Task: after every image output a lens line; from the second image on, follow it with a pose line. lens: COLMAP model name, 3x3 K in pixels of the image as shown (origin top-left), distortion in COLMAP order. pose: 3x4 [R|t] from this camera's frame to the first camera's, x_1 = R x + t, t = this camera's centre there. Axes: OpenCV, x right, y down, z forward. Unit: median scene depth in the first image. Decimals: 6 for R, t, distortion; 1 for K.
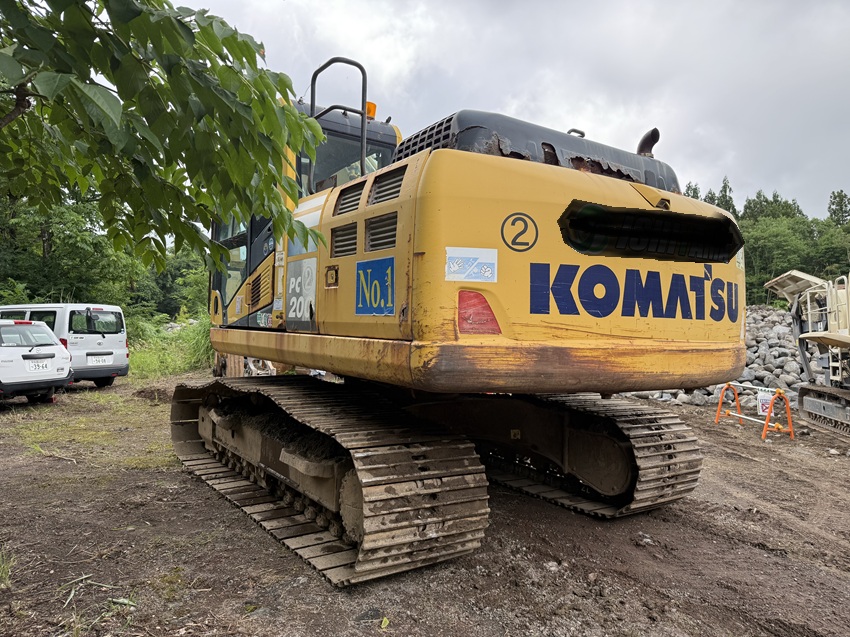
lens RADIAL K [[592.7, 0, 420.4], [0, 592.7, 317.7], [0, 0, 1]] dist [0.107004, -0.163812]
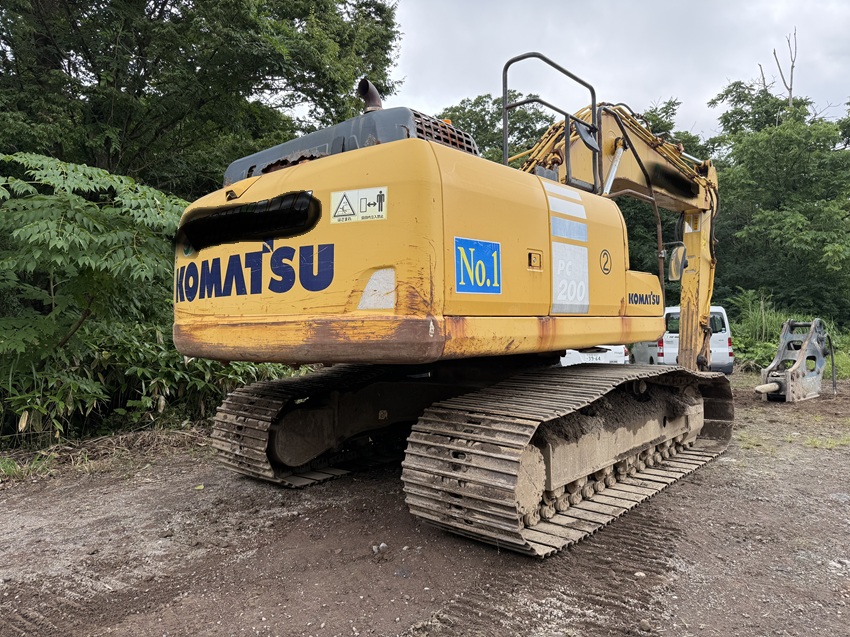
lens RADIAL K [[592.7, 0, 420.4], [0, 592.7, 317.7], [0, 0, 1]] dist [0.107004, -0.163812]
pose [[0.232183, -0.045028, -0.971629, 1.507943], [0.034252, 0.998687, -0.038097, 0.091285], [0.972069, -0.024434, 0.233420, 1.035501]]
